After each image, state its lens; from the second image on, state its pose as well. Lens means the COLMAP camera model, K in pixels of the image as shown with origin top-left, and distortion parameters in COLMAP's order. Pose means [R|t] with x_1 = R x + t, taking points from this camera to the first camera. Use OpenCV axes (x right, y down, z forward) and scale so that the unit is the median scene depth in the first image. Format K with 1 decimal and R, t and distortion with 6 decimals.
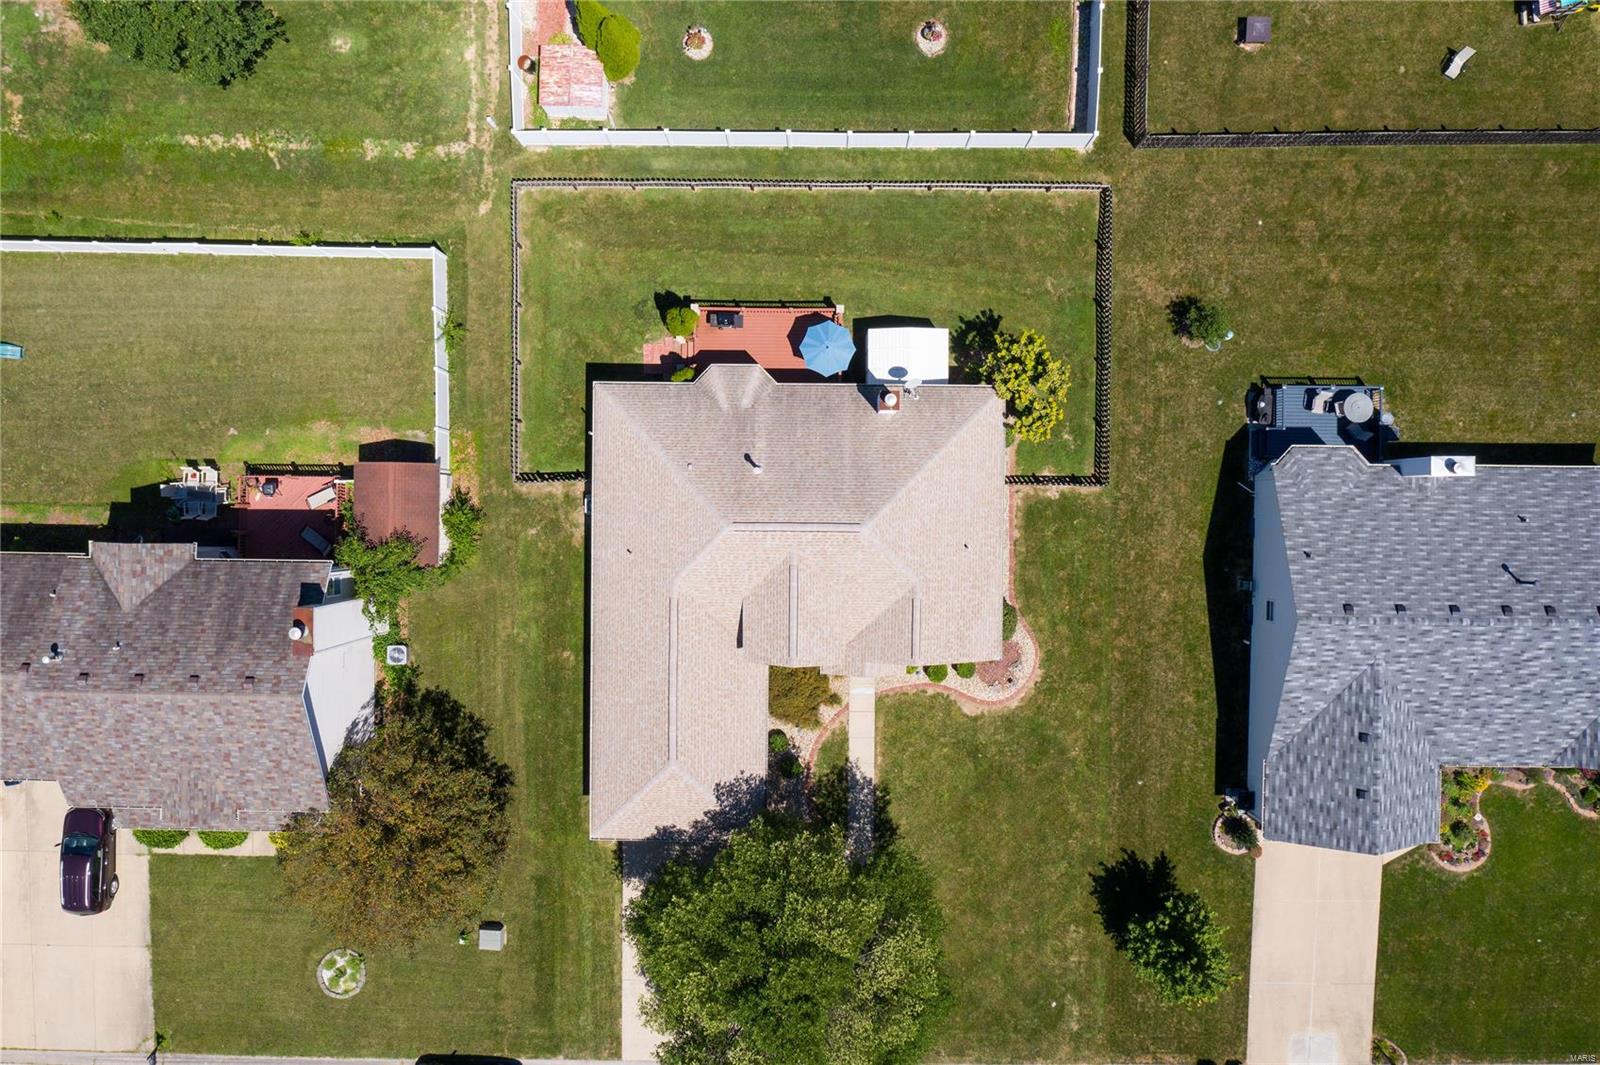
lens RADIAL K [[1259.6, 0, 800.0], [0, 1259.6, 532.5], [0, 0, 1]] dist [-0.020485, 0.001301]
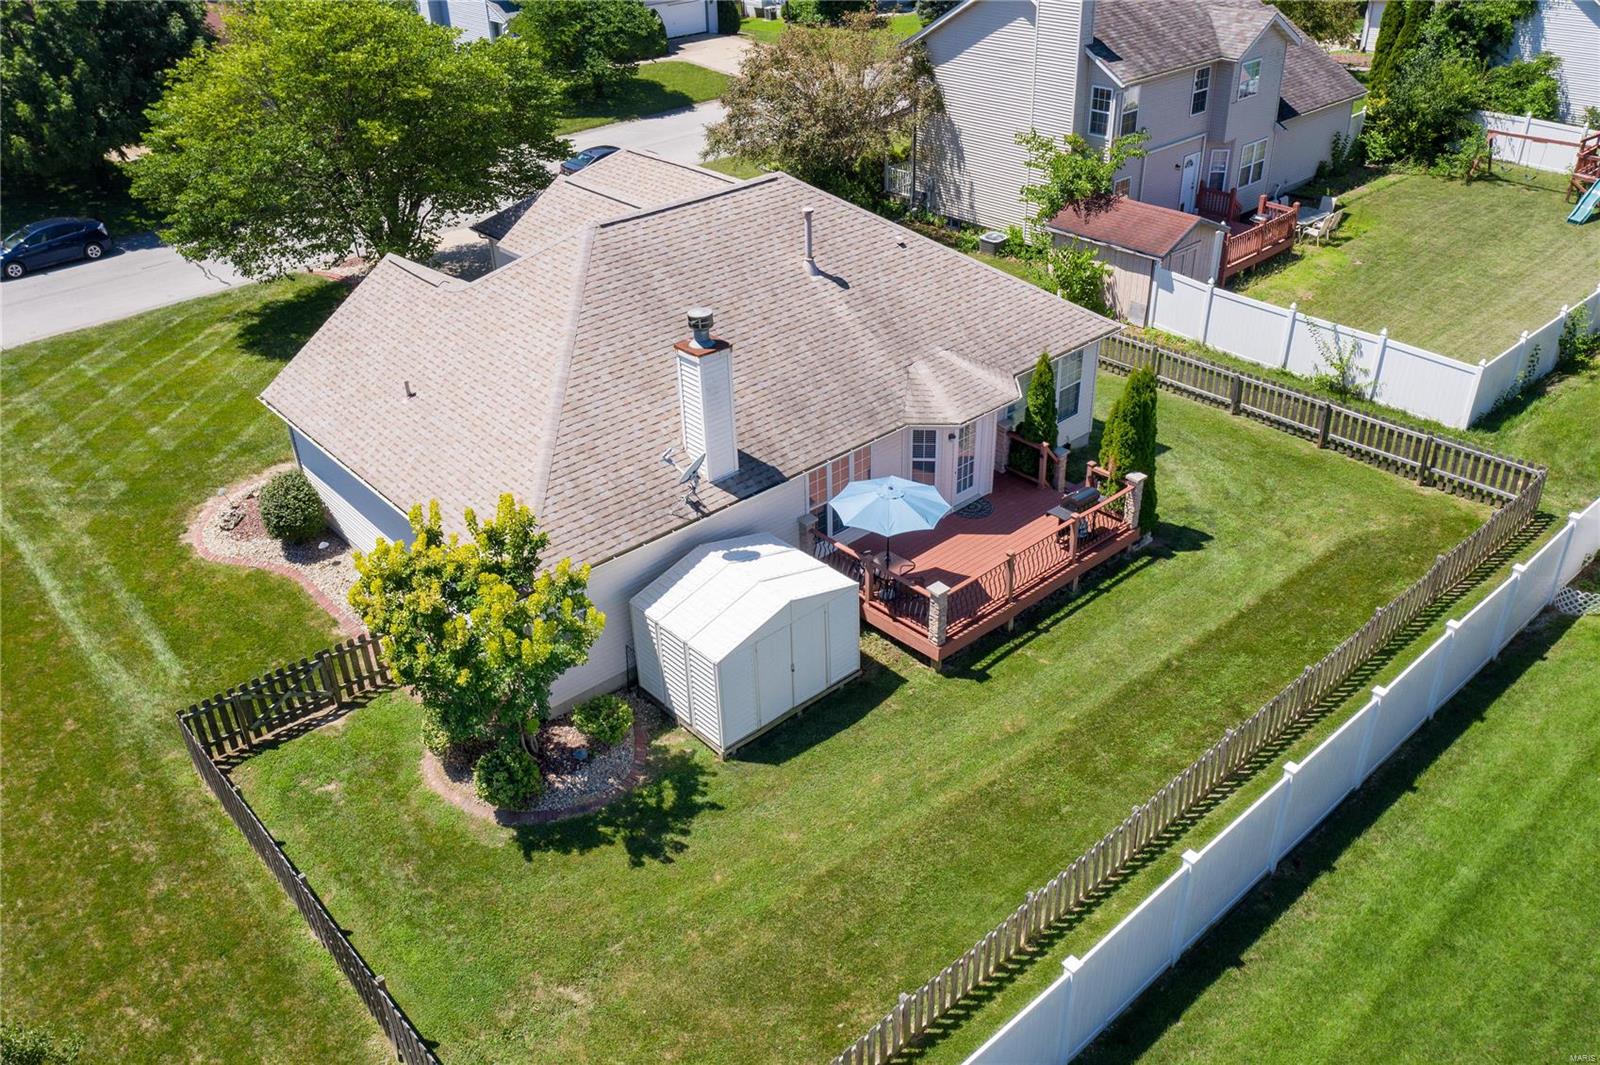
lens RADIAL K [[1259.6, 0, 800.0], [0, 1259.6, 532.5], [0, 0, 1]] dist [-0.020485, 0.001301]
pose [[-0.737432, 0.385834, -0.554370, 0.294212], [-0.674553, -0.379126, 0.633436, -0.402195], [0.034225, 0.841068, 0.539845, 0.720370]]
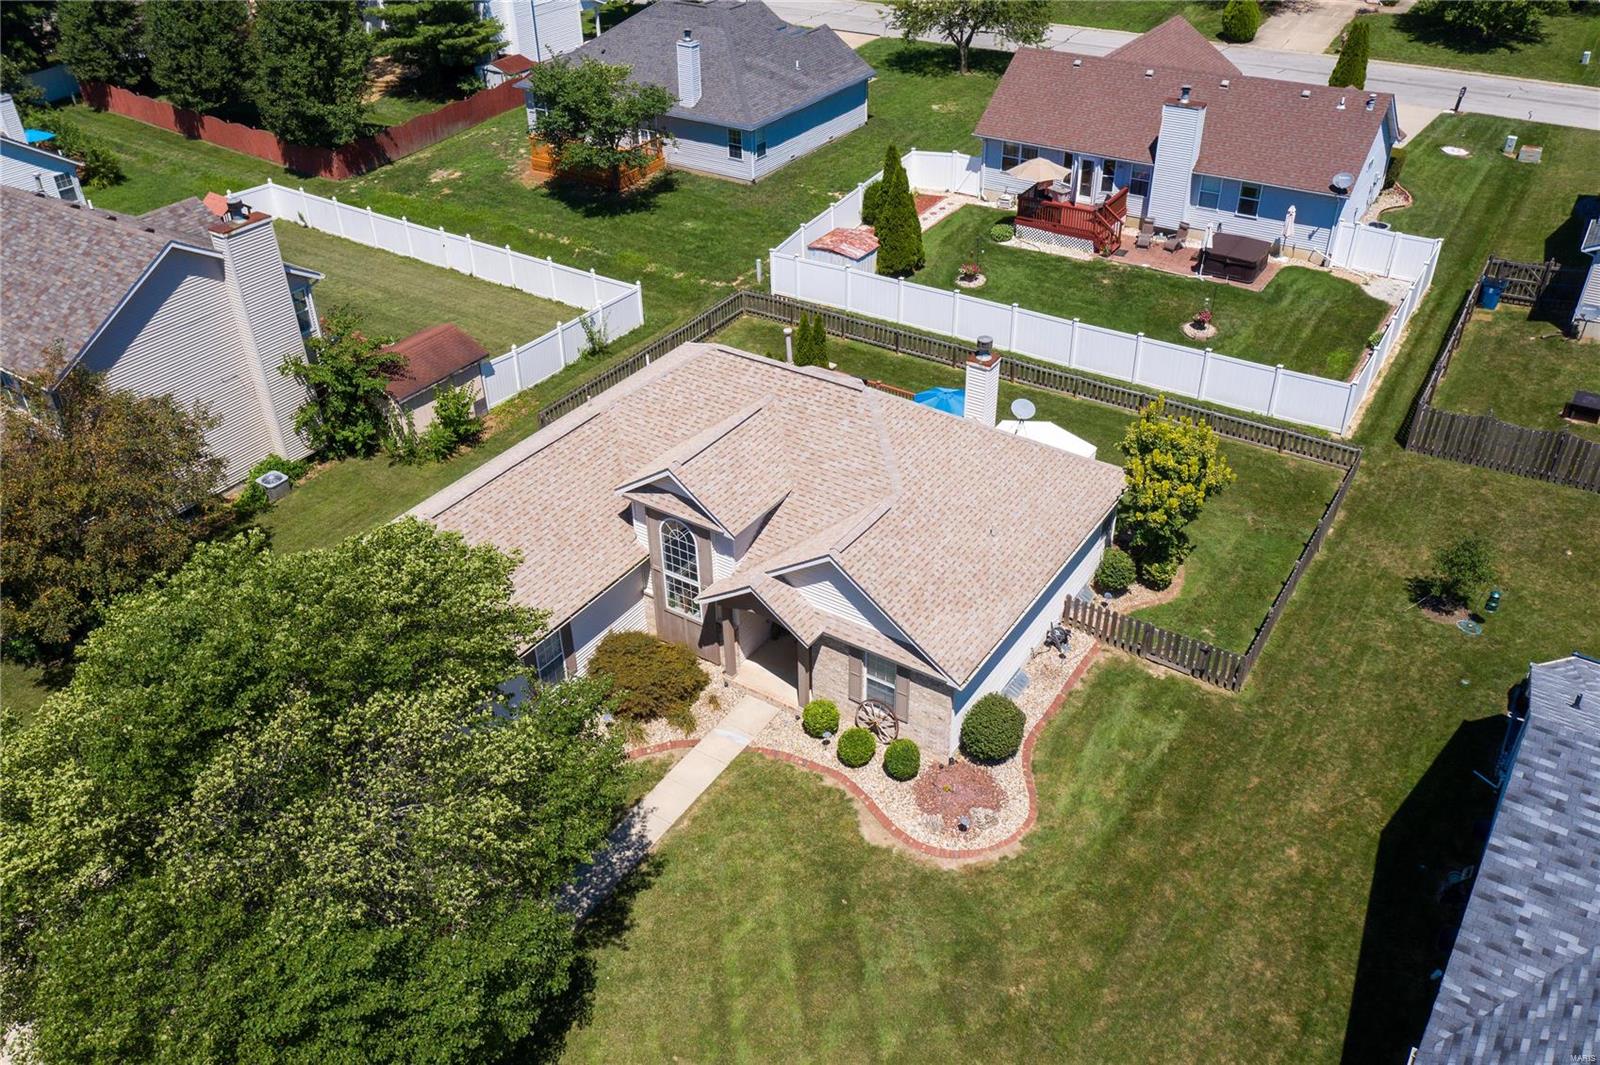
lens RADIAL K [[1259.6, 0, 800.0], [0, 1259.6, 532.5], [0, 0, 1]] dist [-0.020485, 0.001301]
pose [[0.838901, 0.309749, -0.447550, 0.311806], [-0.544279, 0.473592, -0.692439, 0.472588], [-0.002526, 0.824479, 0.565886, 0.584510]]
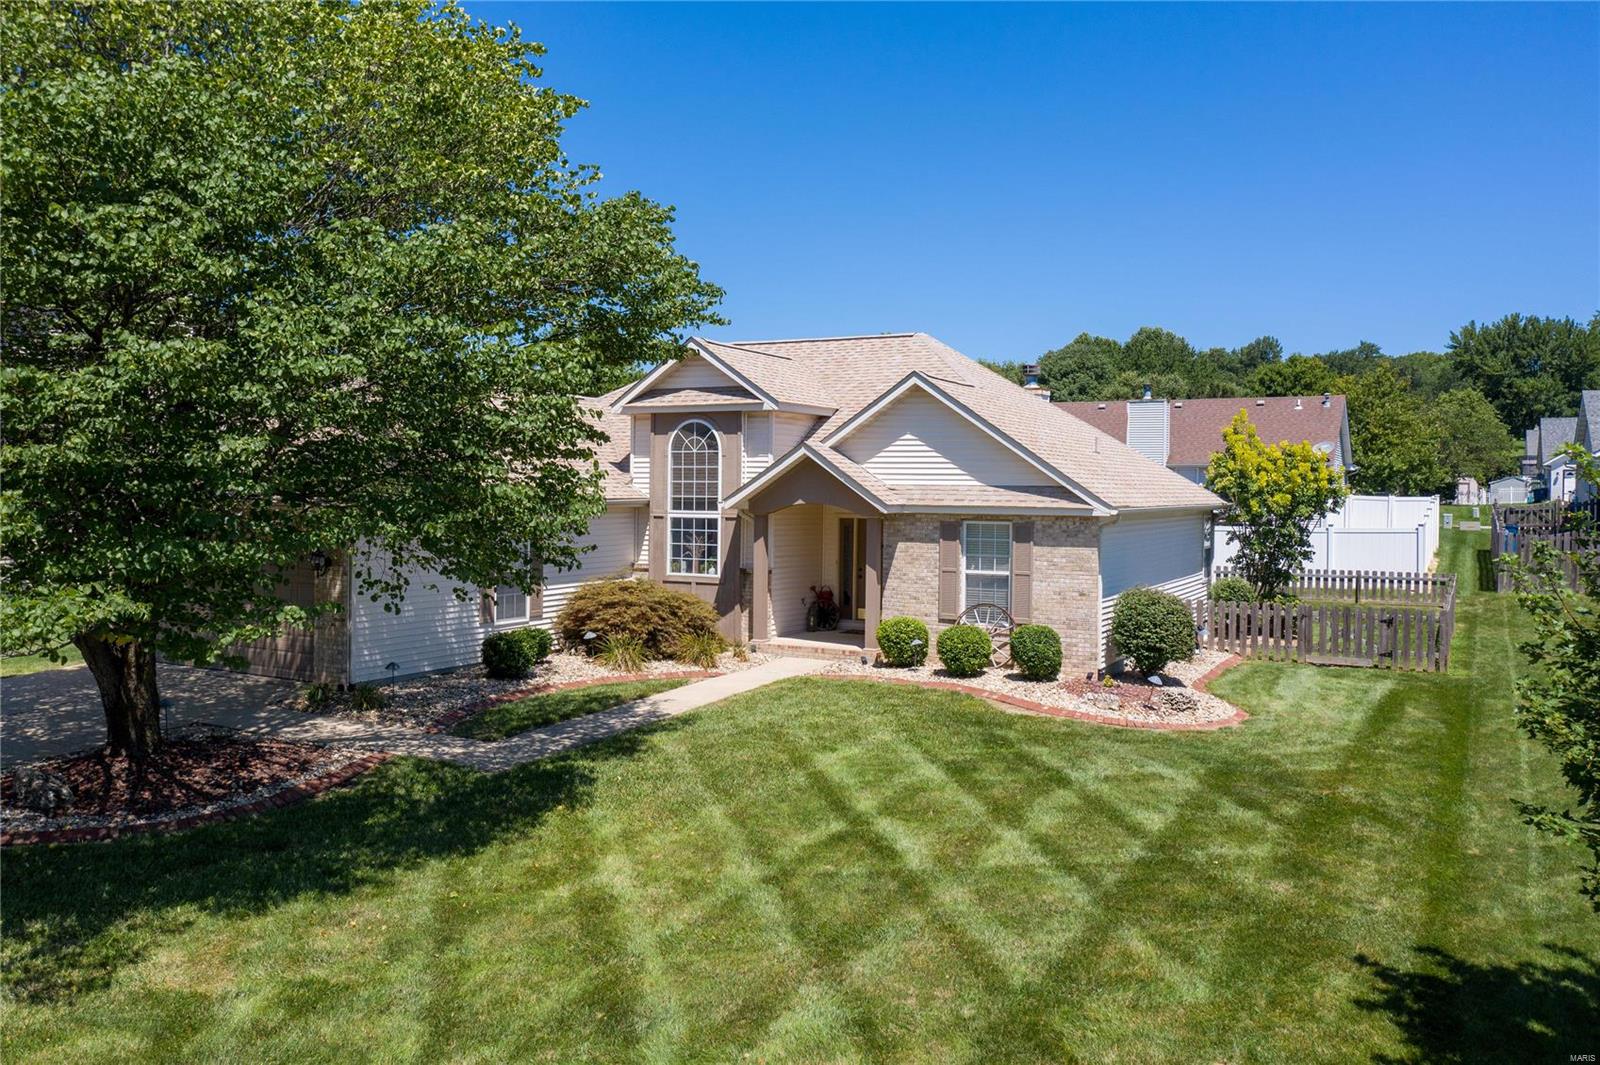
lens RADIAL K [[1259.6, 0, 800.0], [0, 1259.6, 532.5], [0, 0, 1]] dist [-0.020485, 0.001301]
pose [[0.884245, 0.045521, -0.464799, 0.242216], [-0.465866, 0.015969, -0.884711, 0.476128], [-0.032851, 0.998836, 0.035327, 0.940156]]
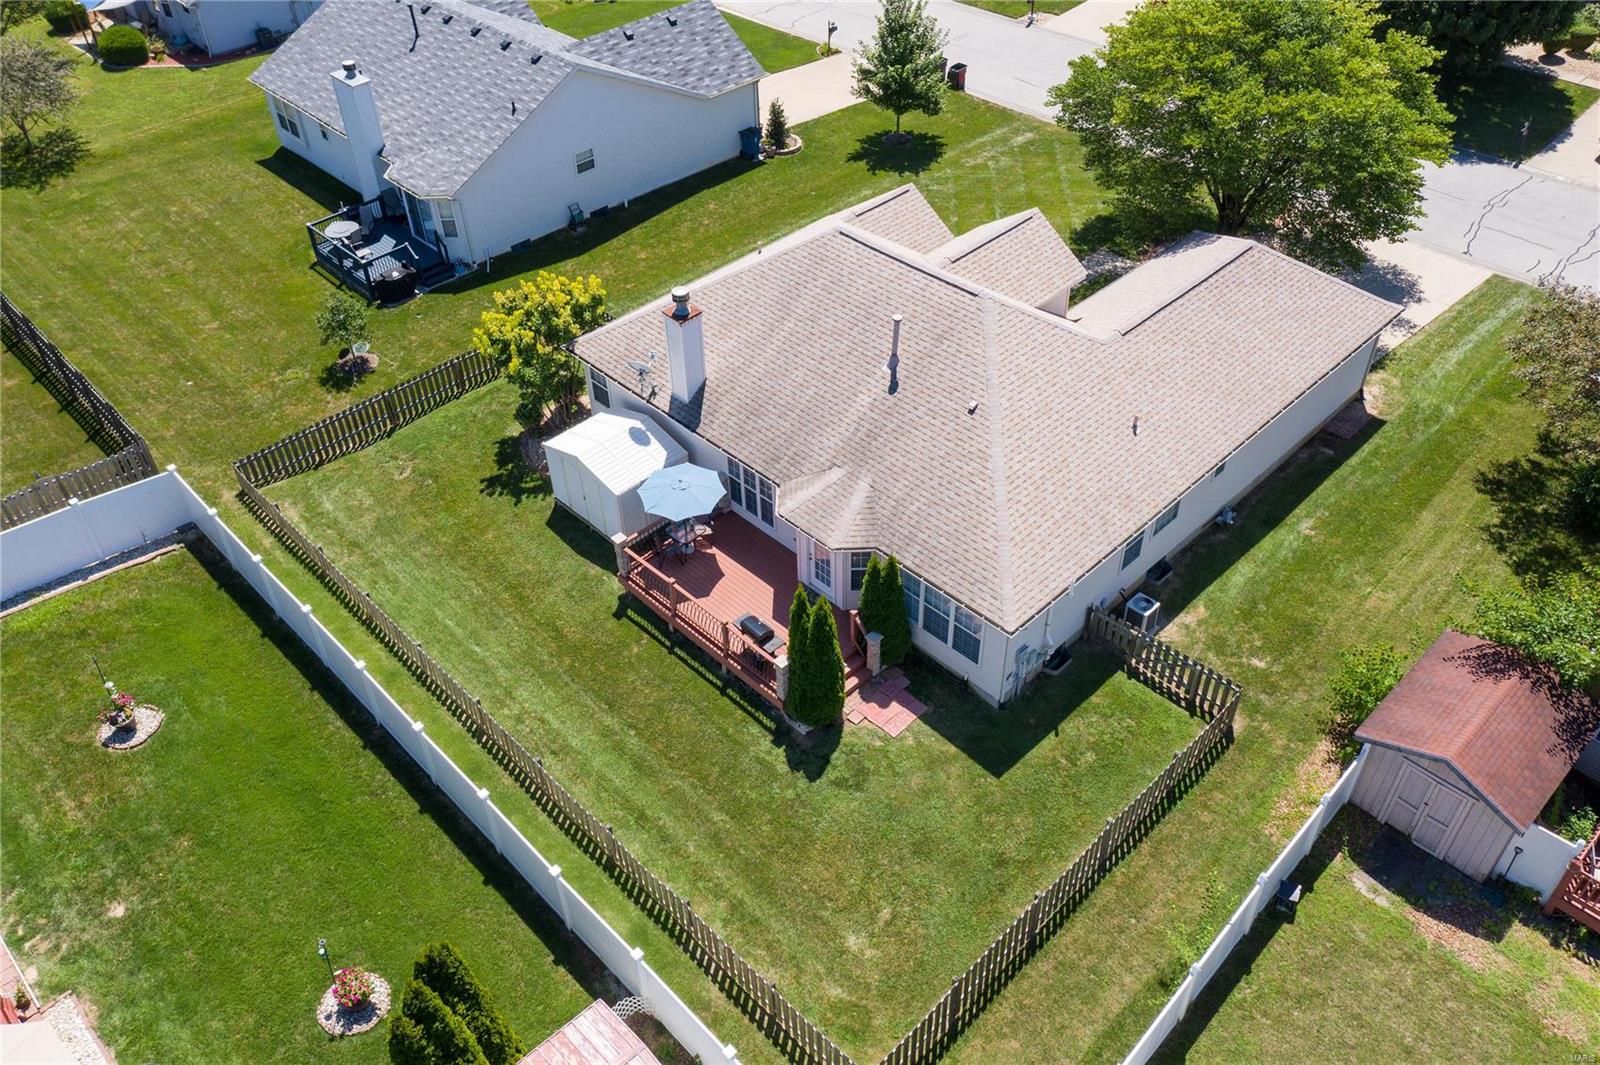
lens RADIAL K [[1259.6, 0, 800.0], [0, 1259.6, 532.5], [0, 0, 1]] dist [-0.020485, 0.001301]
pose [[-0.703669, -0.441620, 0.556616, -0.361409], [0.709018, -0.487470, 0.509575, -0.414373], [0.046295, 0.753223, 0.656135, 0.576389]]
